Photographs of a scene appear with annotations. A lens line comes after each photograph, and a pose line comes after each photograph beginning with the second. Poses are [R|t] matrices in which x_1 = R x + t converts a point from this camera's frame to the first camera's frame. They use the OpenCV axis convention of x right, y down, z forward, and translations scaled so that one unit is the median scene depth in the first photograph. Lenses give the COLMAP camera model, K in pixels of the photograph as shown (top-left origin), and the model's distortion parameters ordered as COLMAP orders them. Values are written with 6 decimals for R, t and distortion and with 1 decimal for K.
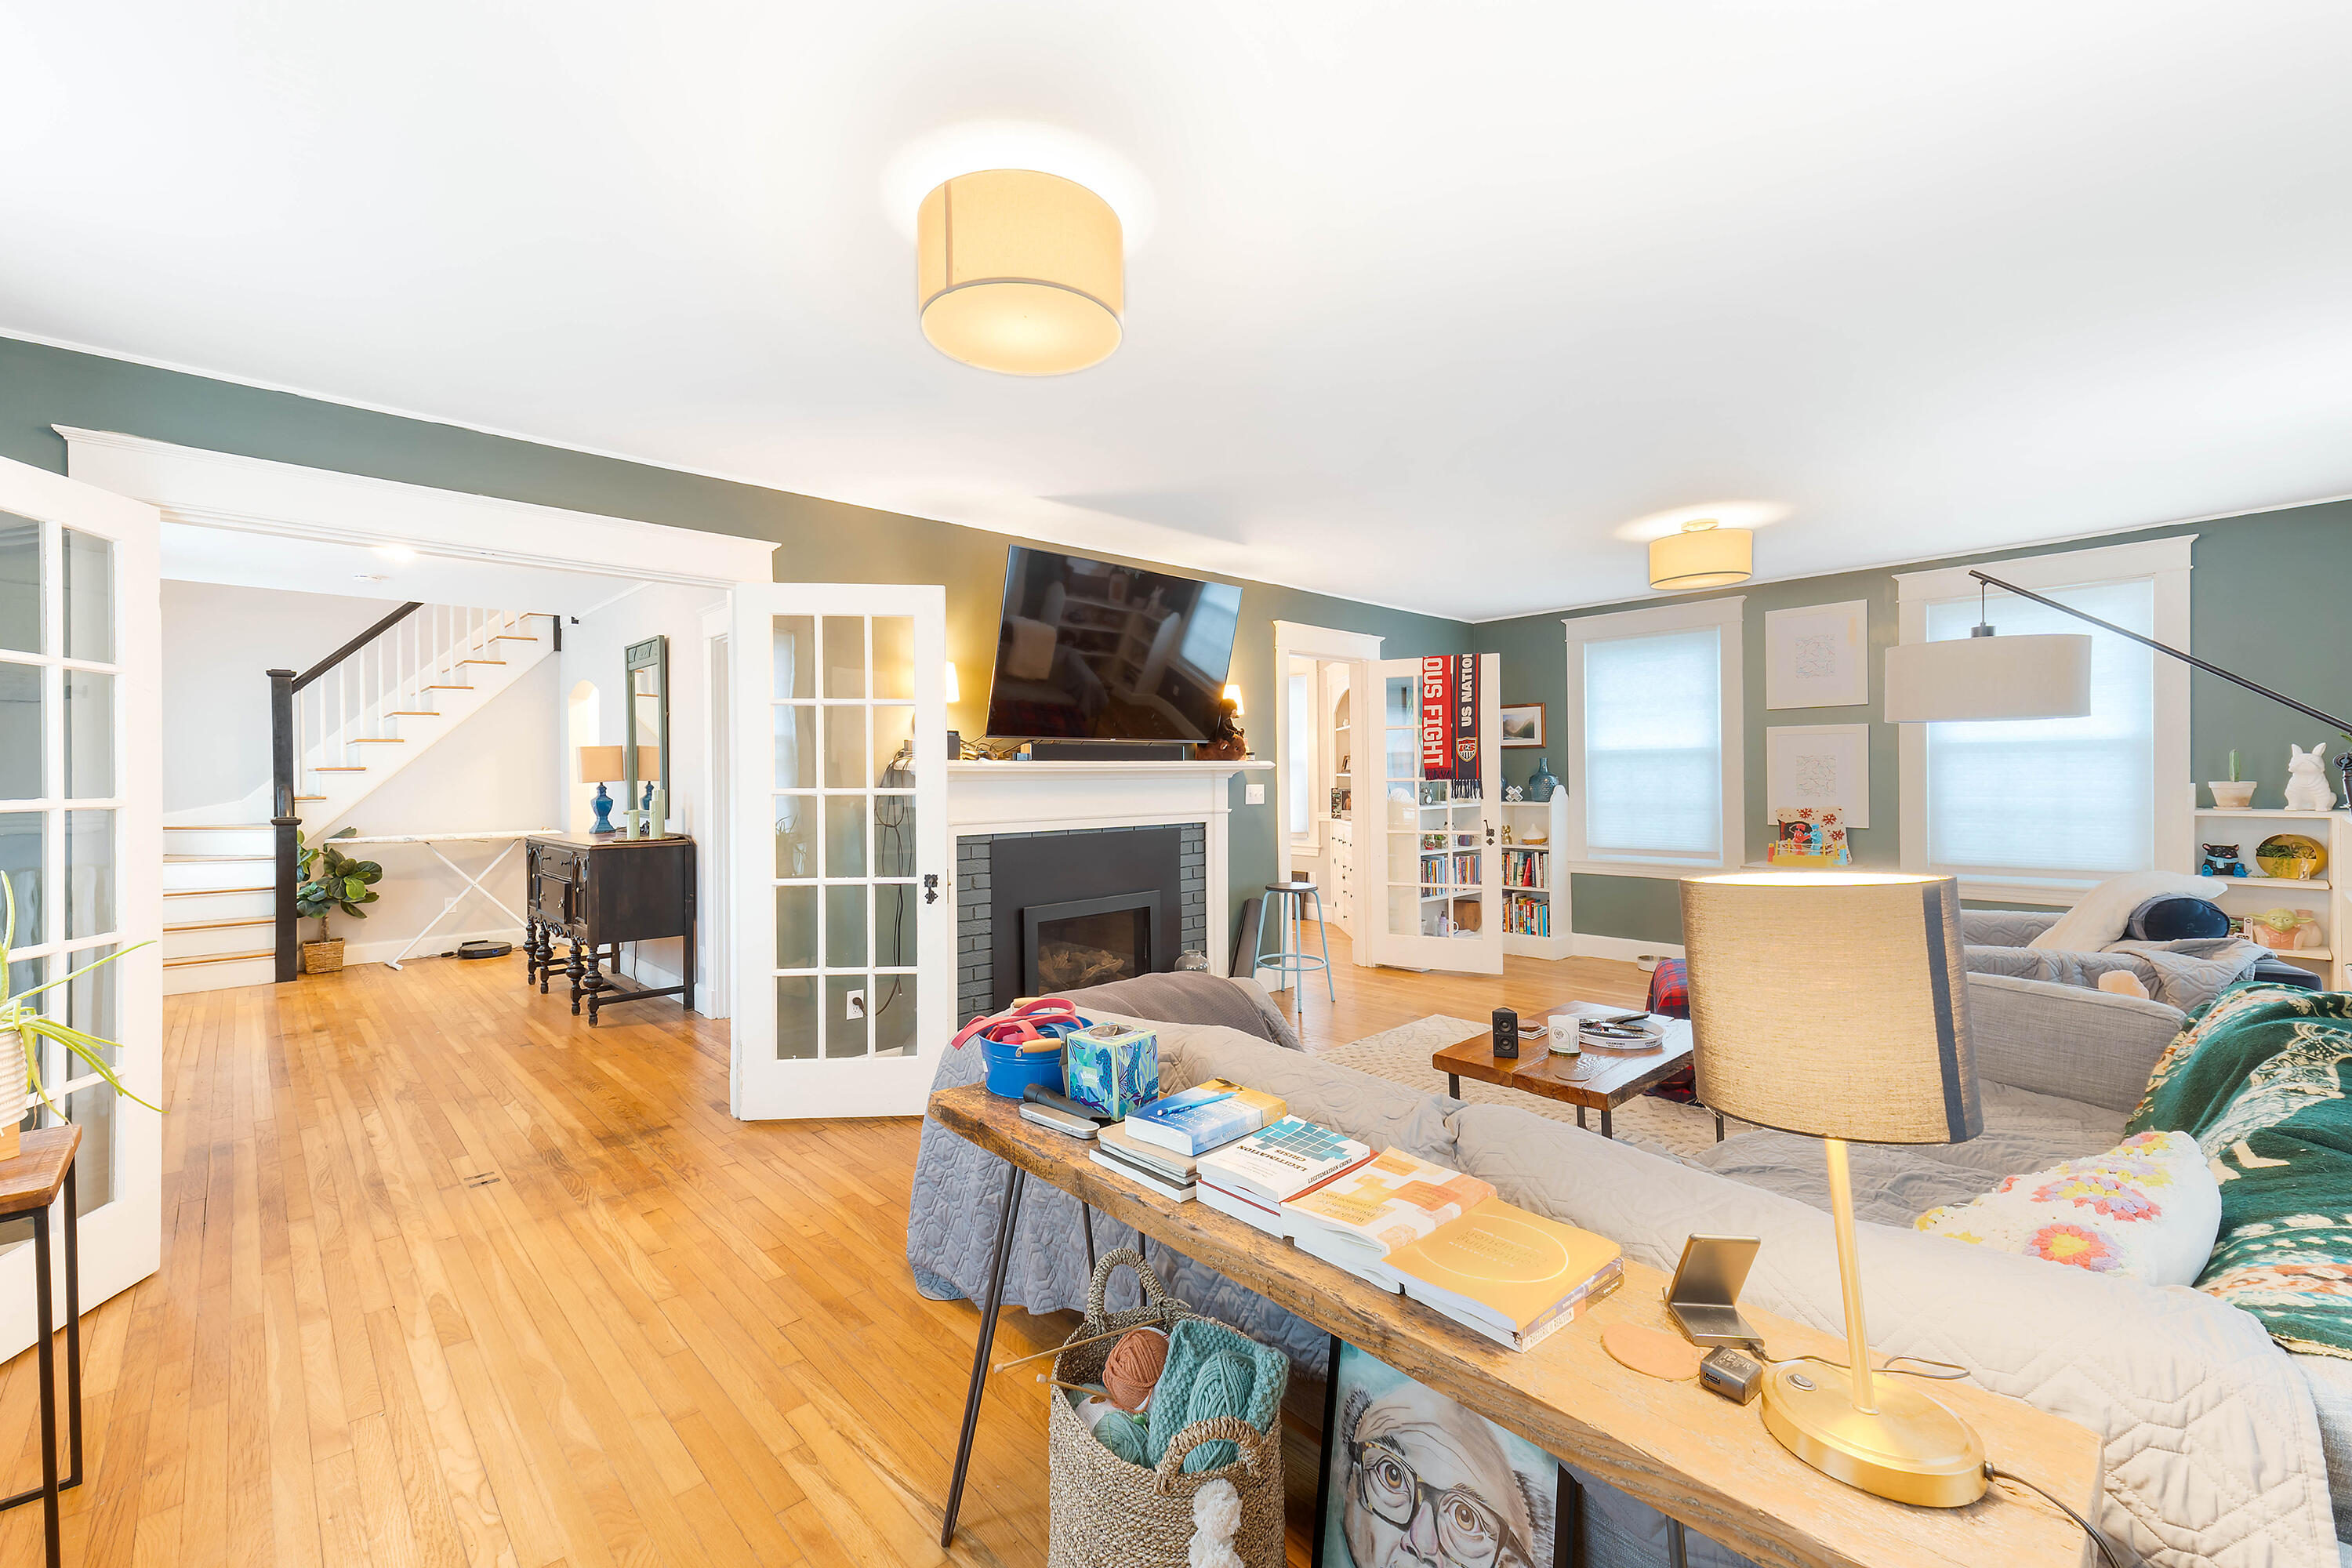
lens RADIAL K [[966.5, 0, 1161.7], [0, 966.5, 777.0], [0, 0, 1]] dist [0.039184, -0.005479]
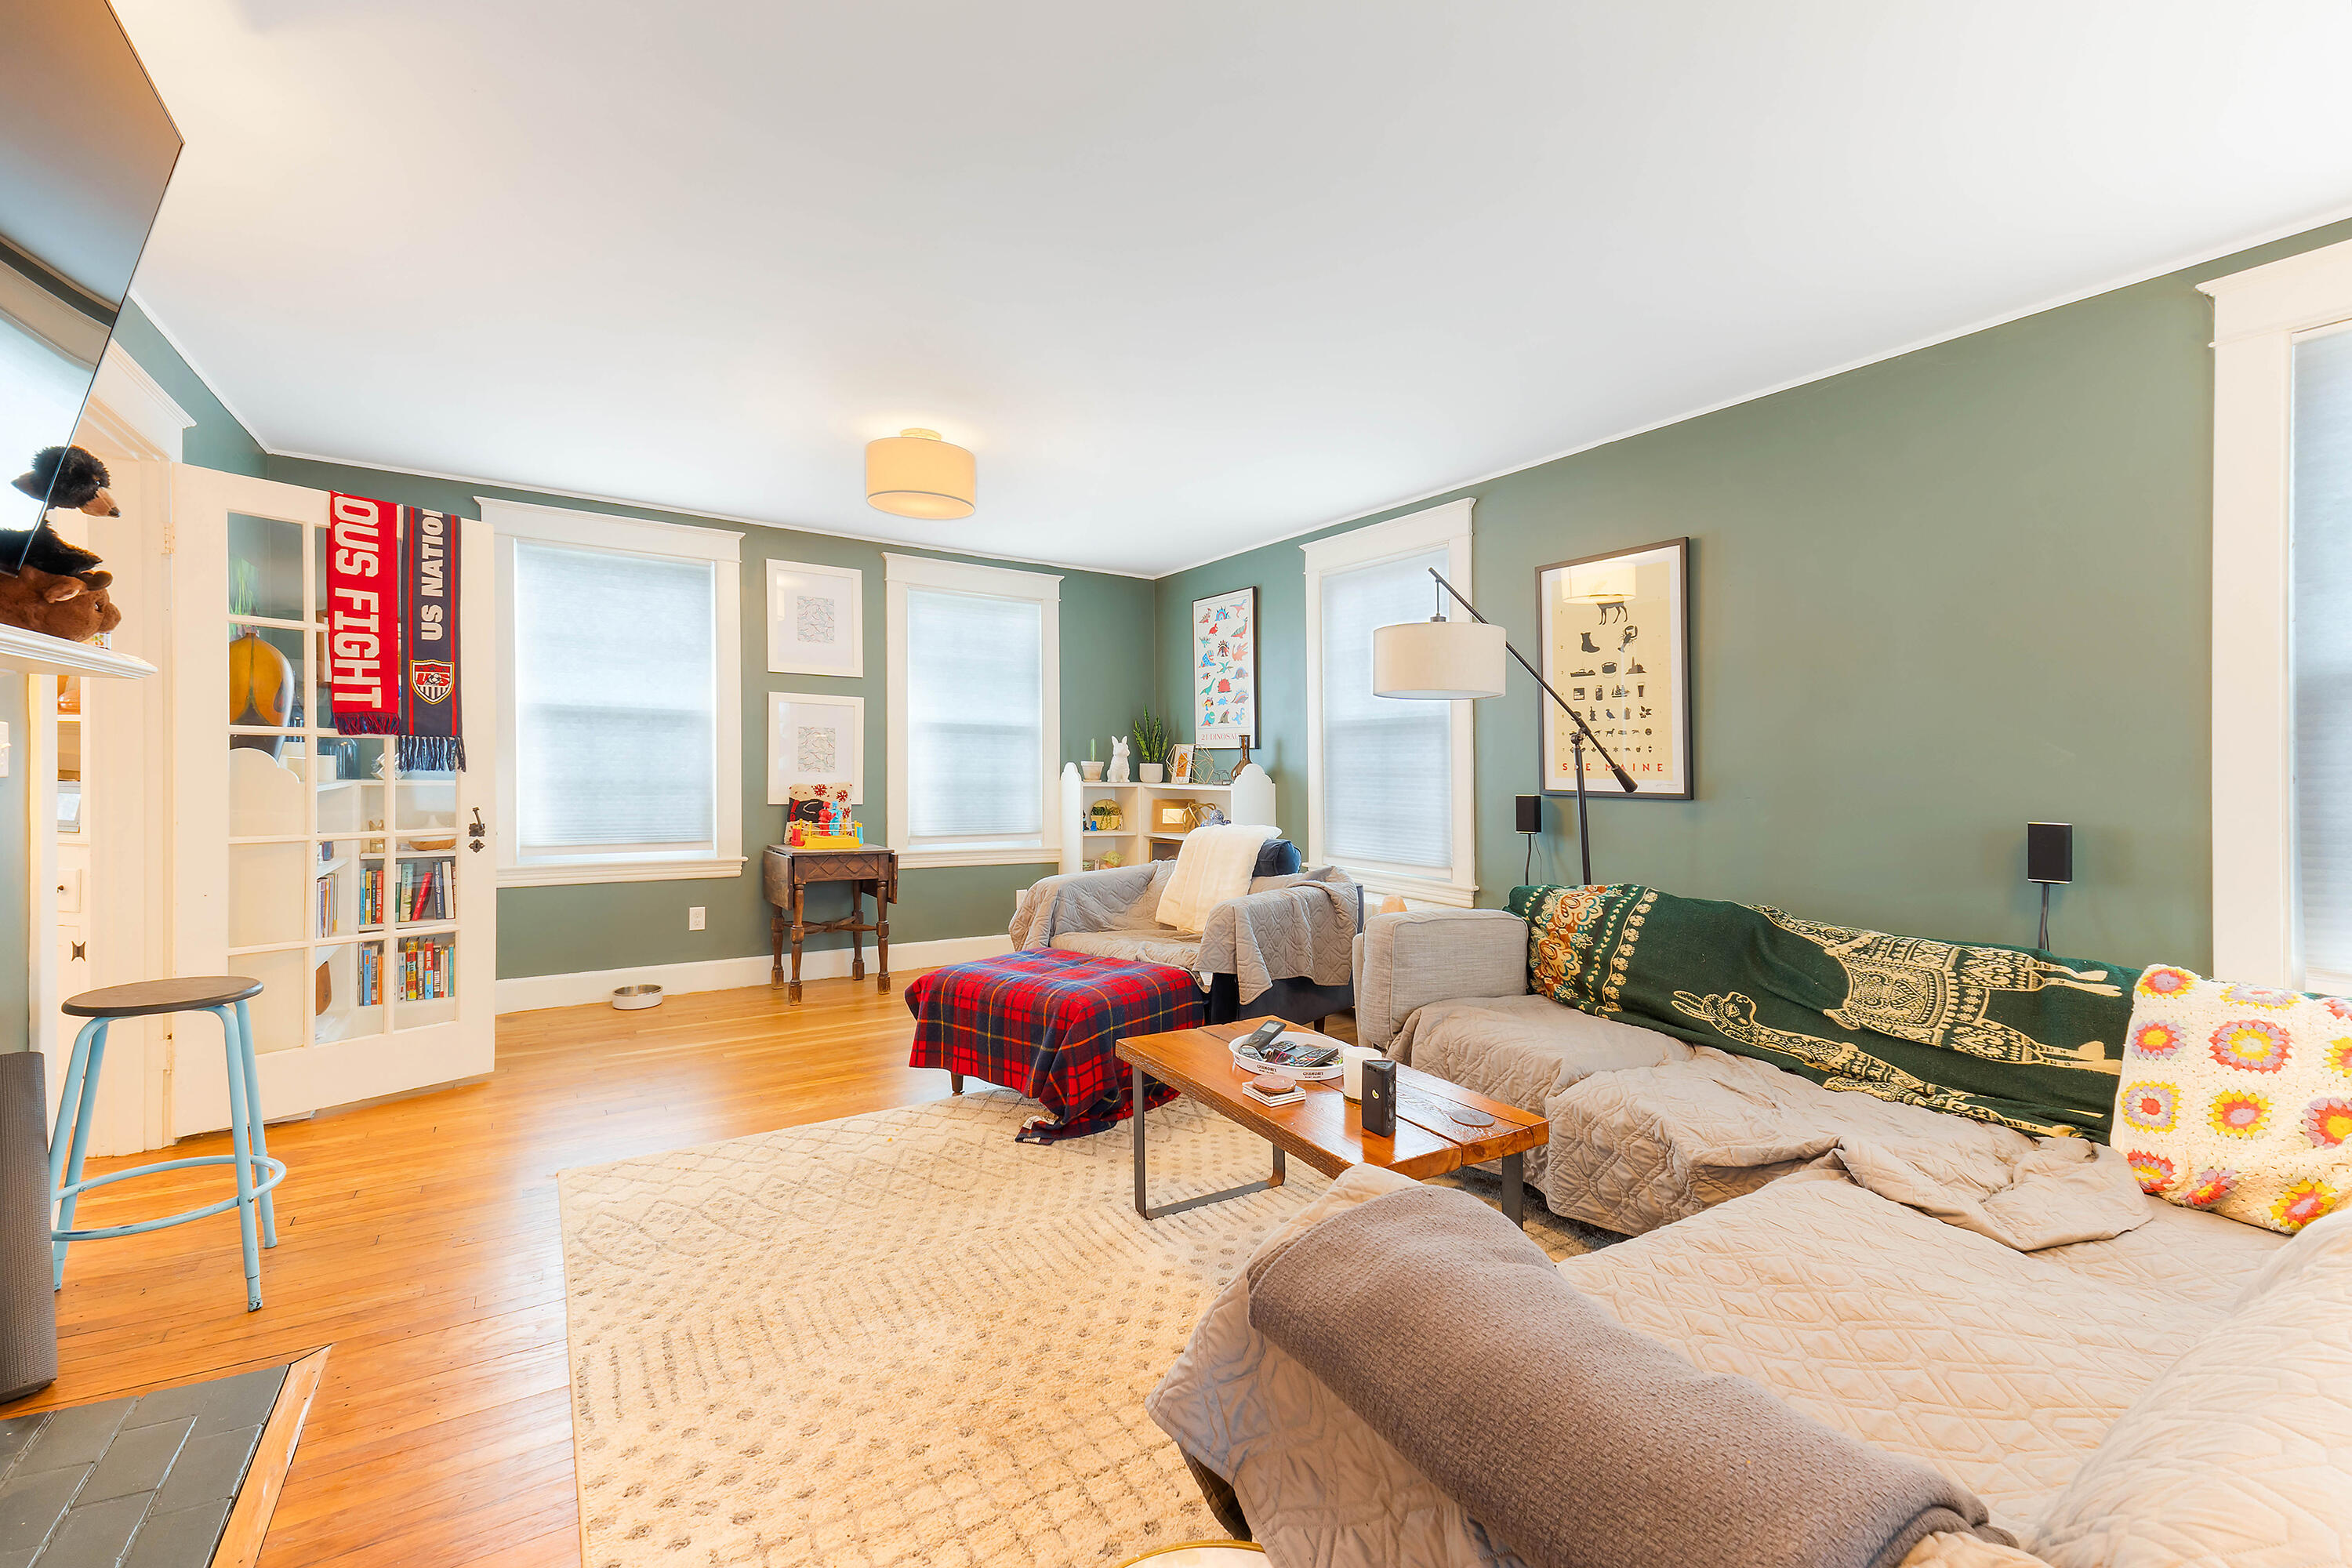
lens RADIAL K [[966.5, 0, 1173.6], [0, 966.5, 773.7], [0, 0, 1]] dist [0.039184, -0.005479]
pose [[0.179940, 0.008382, 0.983642, -0.161907], [-0.016012, 0.999856, -0.005591, 0.020073], [-0.983547, -0.014744, 0.180048, 0.479701]]
